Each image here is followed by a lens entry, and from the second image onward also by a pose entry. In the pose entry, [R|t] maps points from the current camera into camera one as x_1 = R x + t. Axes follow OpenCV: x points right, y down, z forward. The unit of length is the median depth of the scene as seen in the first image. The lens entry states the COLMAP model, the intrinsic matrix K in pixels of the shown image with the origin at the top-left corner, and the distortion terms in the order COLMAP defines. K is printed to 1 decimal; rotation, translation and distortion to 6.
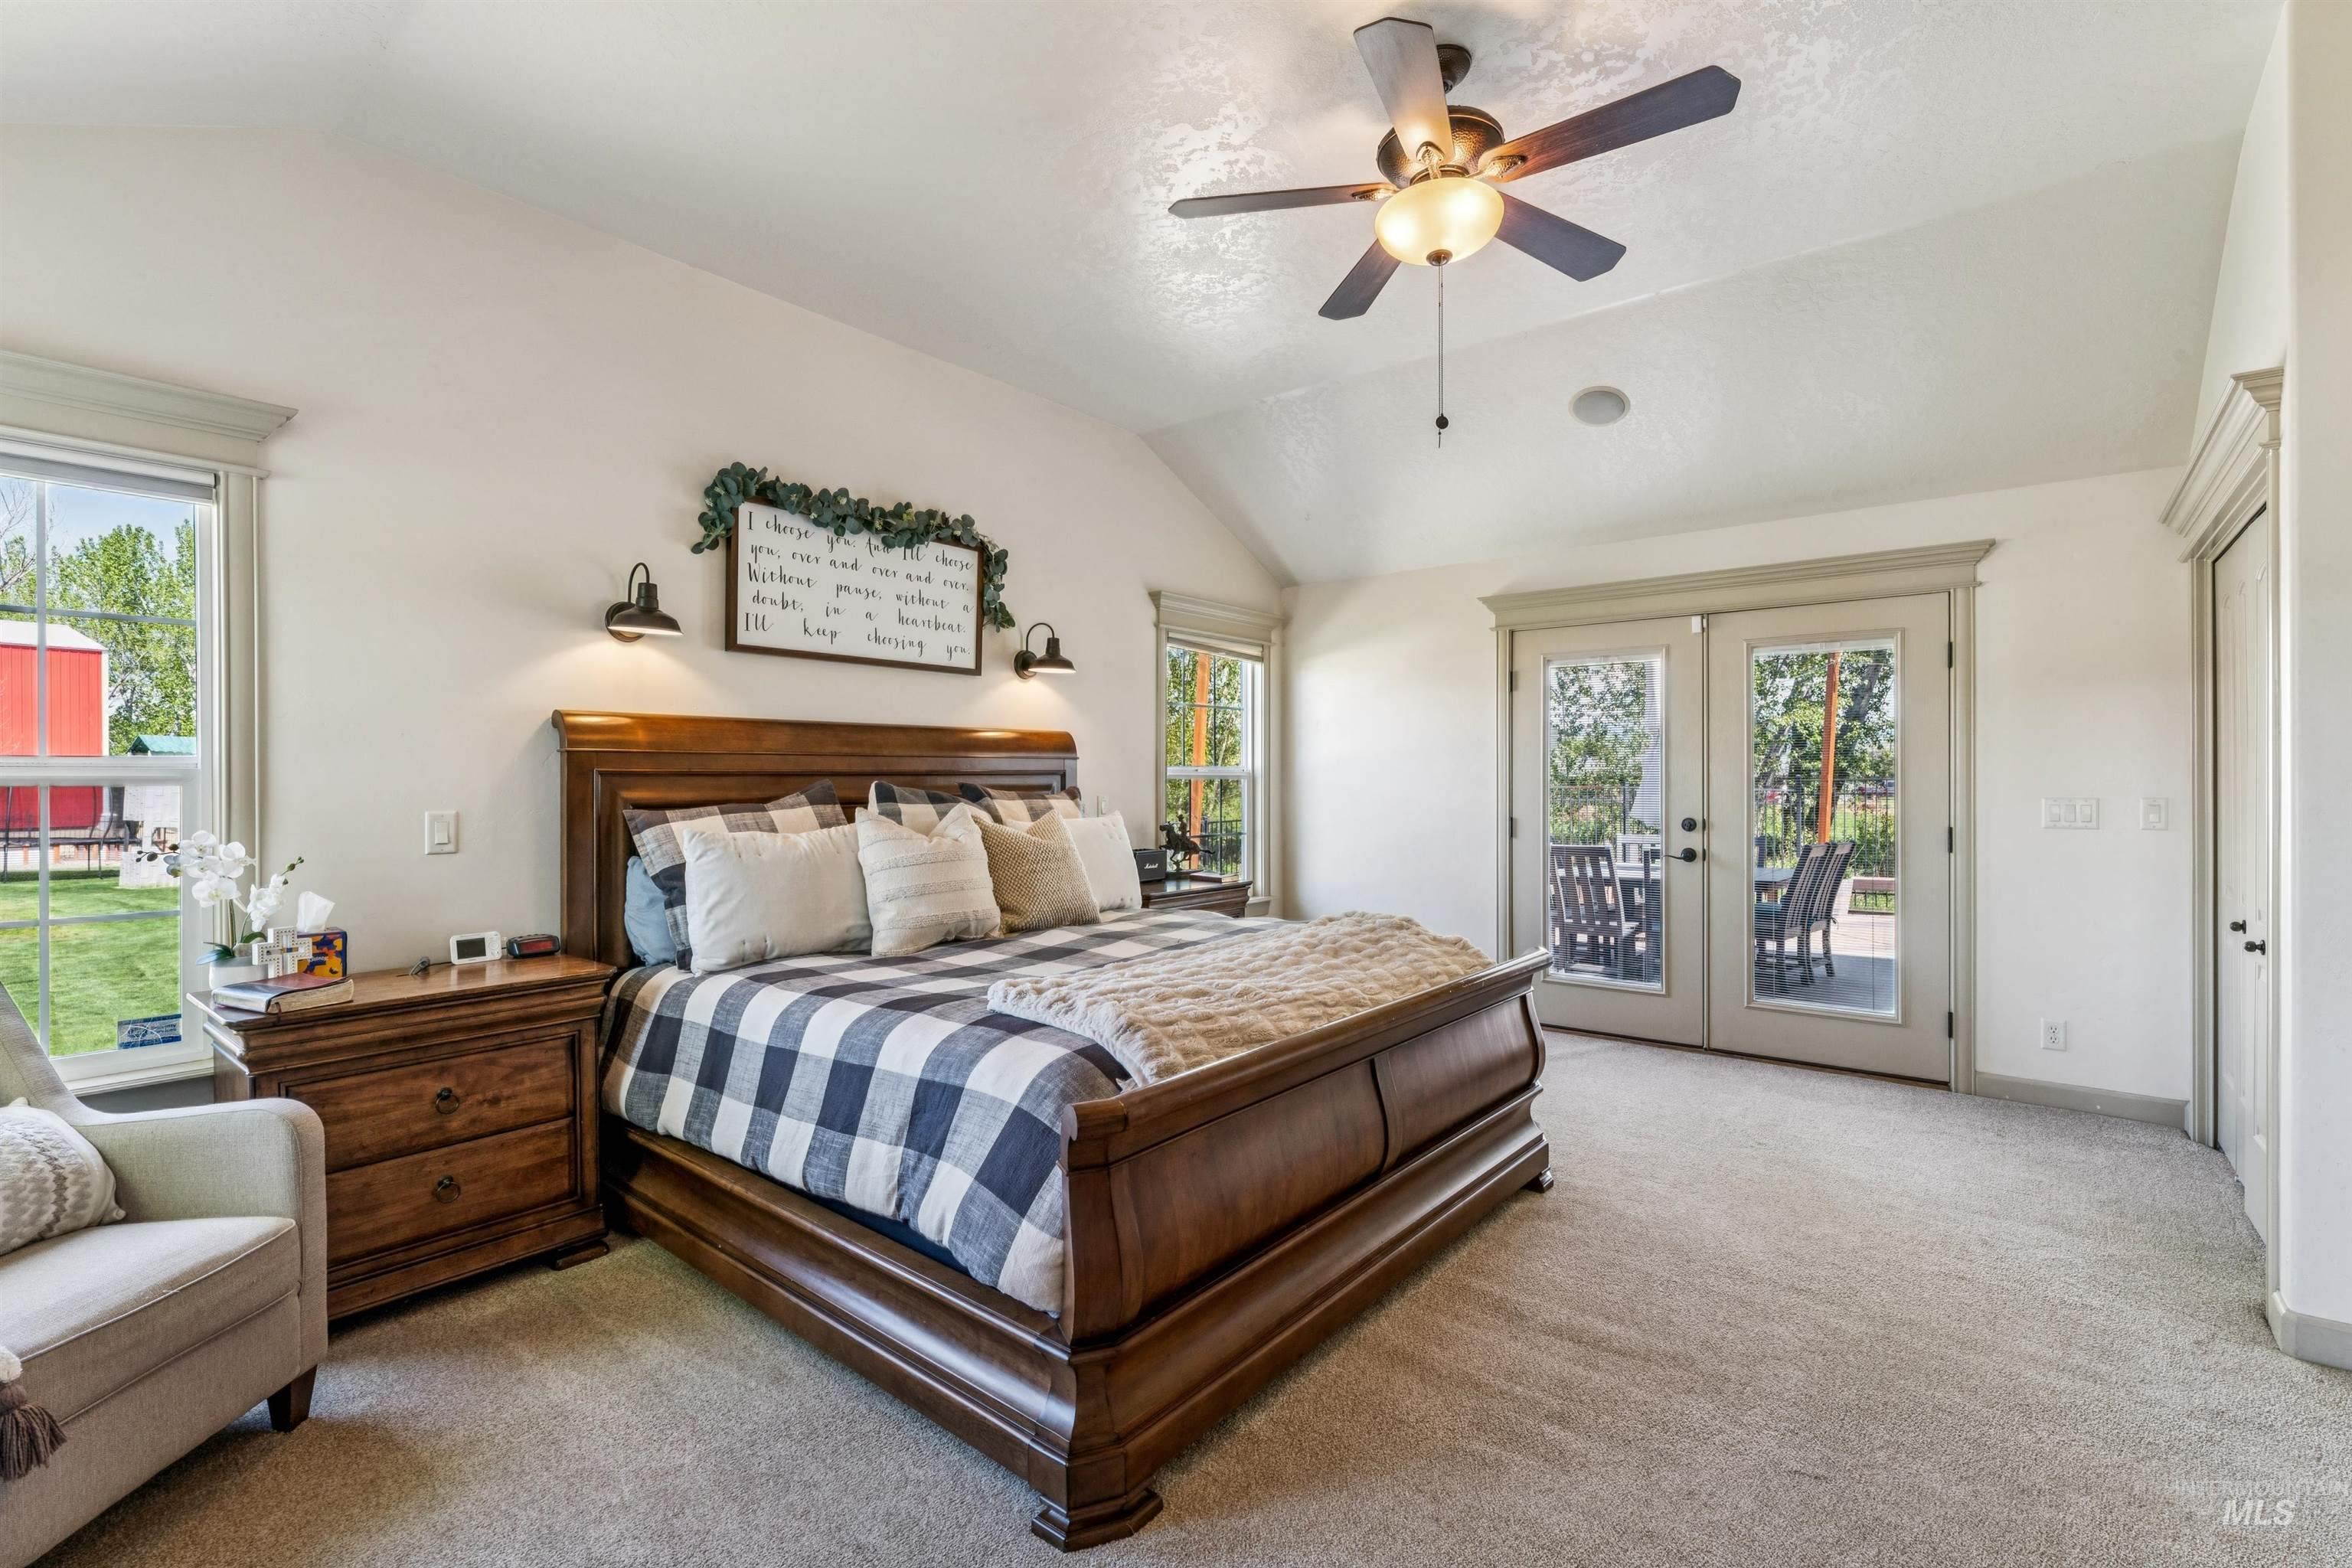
lens RADIAL K [[1055.0, 0, 1178.2], [0, 1055.0, 783.5], [0, 0, 1]] dist [-0.003373, 0.000776]
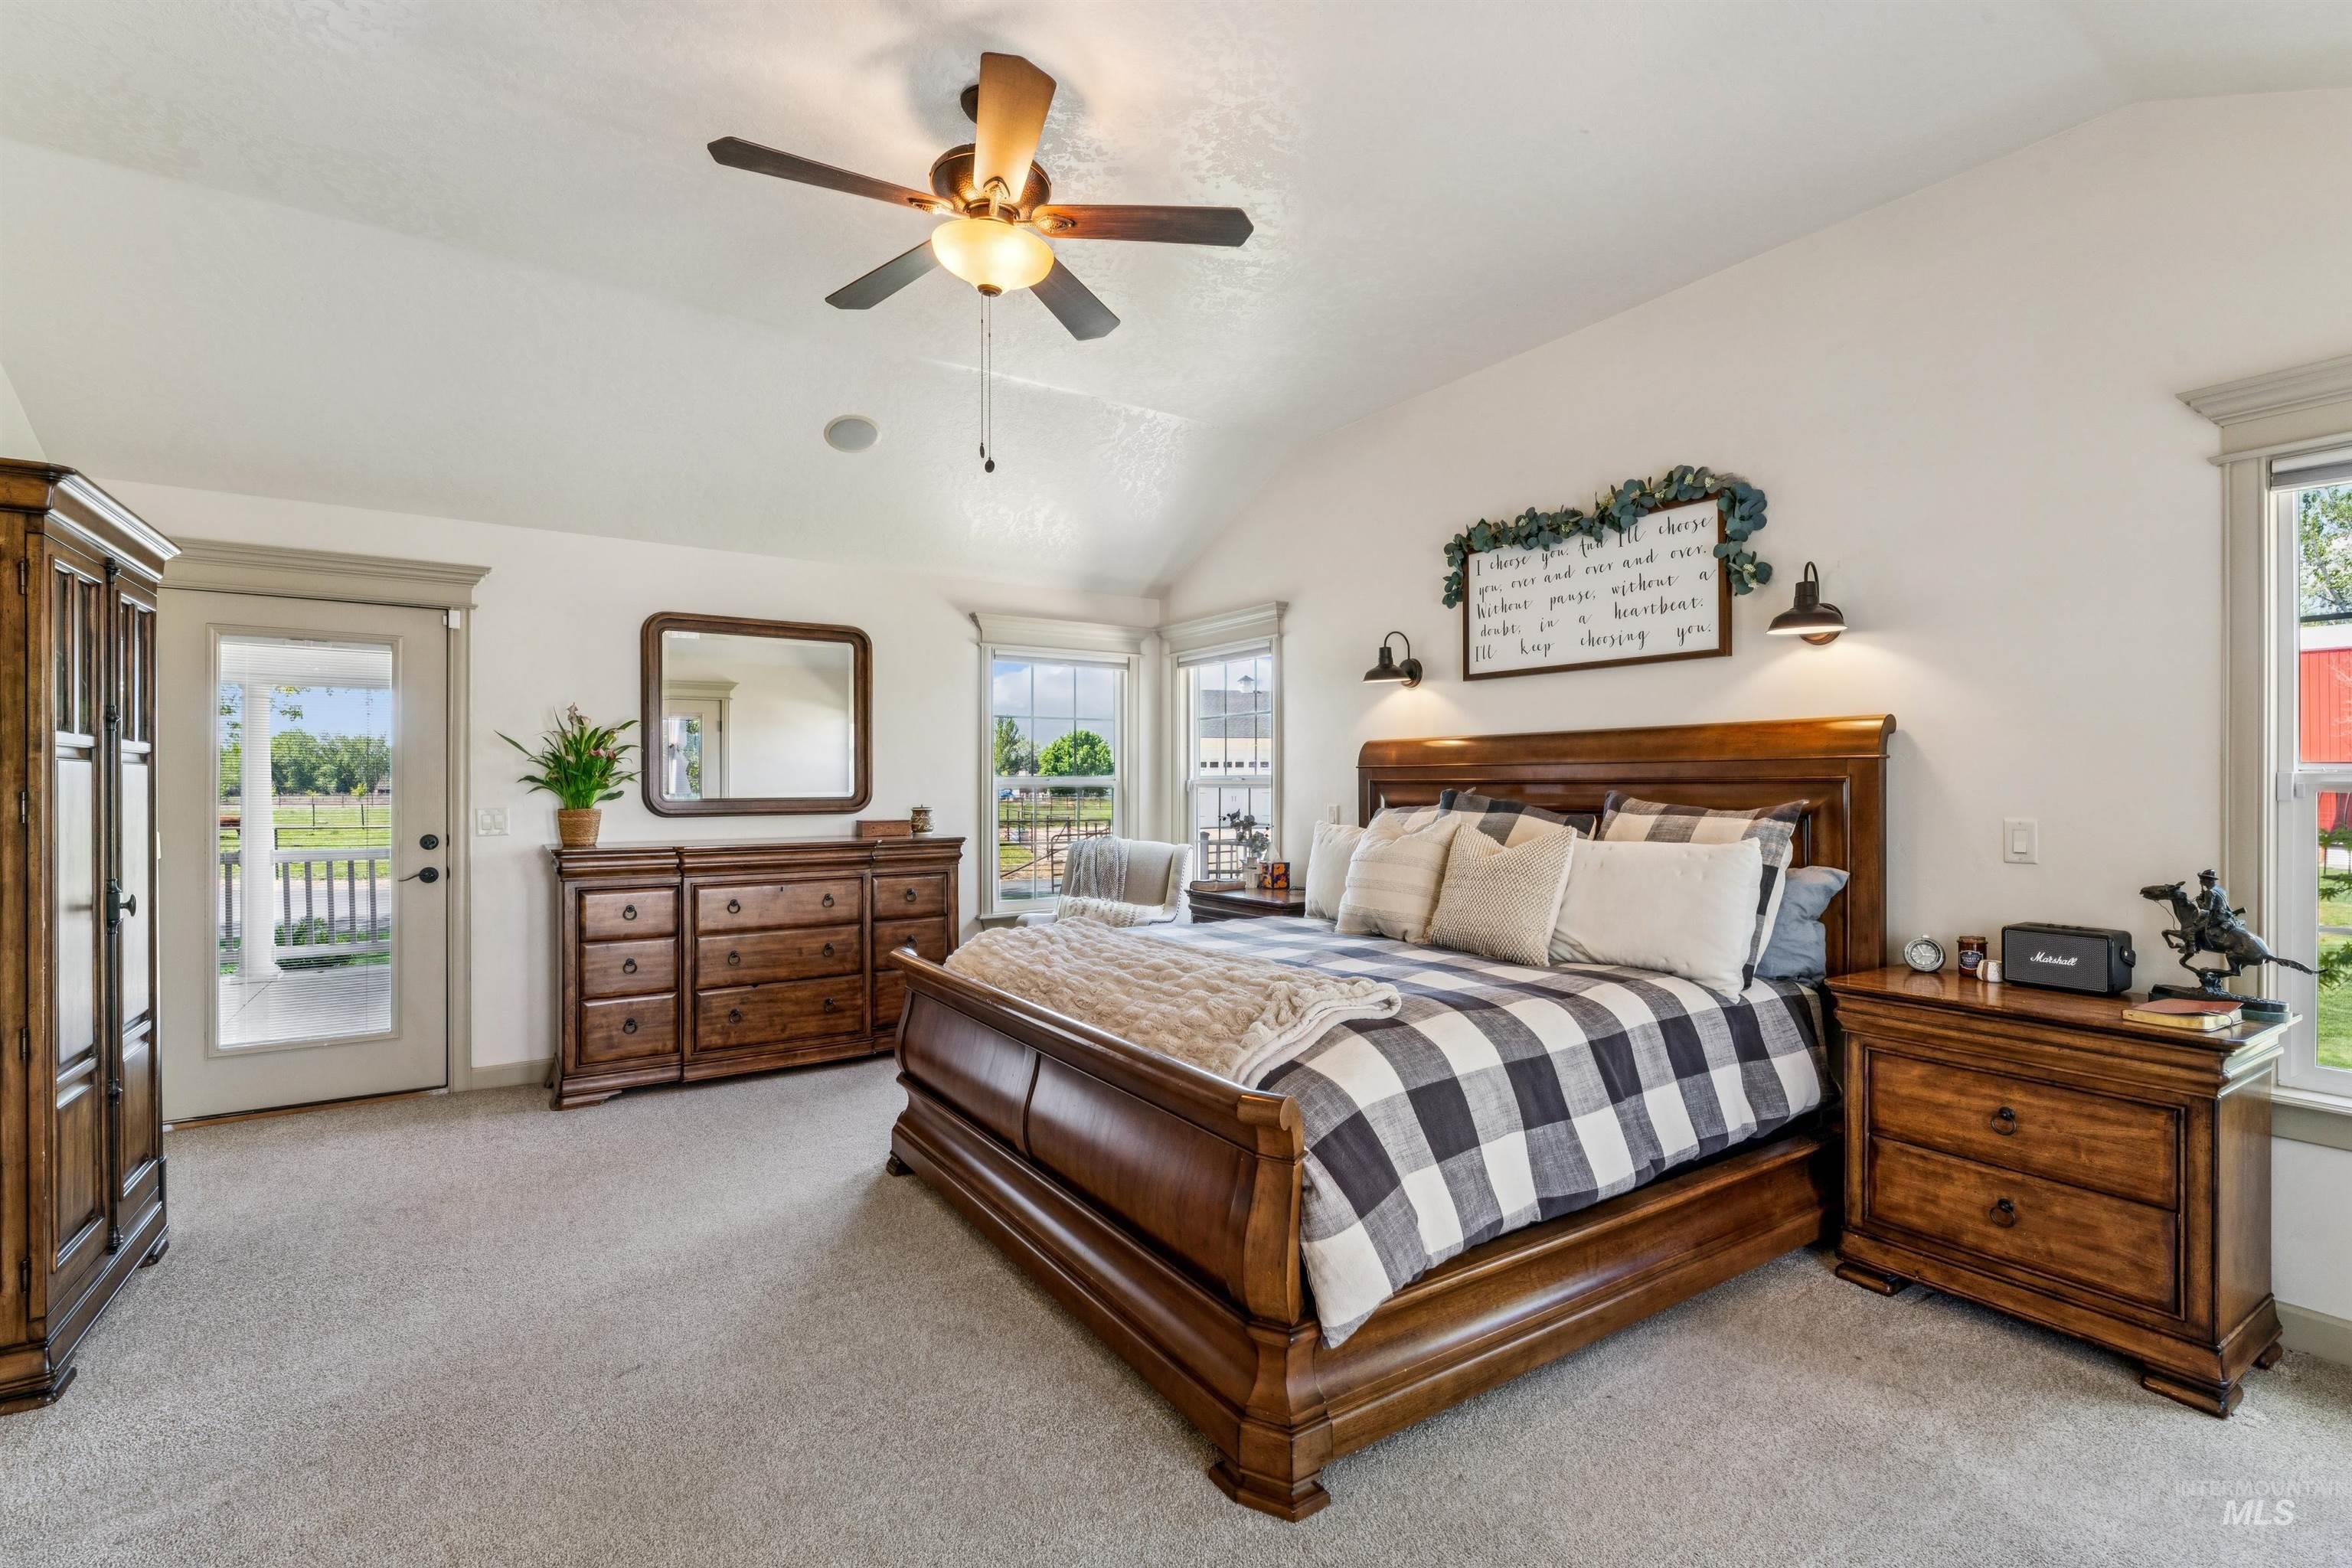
lens RADIAL K [[1055.0, 0, 1177.5], [0, 1055.0, 778.7], [0, 0, 1]] dist [-0.003373, 0.000776]
pose [[-0.297663, 0.002473, -0.954668, 0.748062], [-0.001278, 0.999995, 0.002989, -0.014931], [0.954670, 0.002110, -0.297658, 0.936931]]
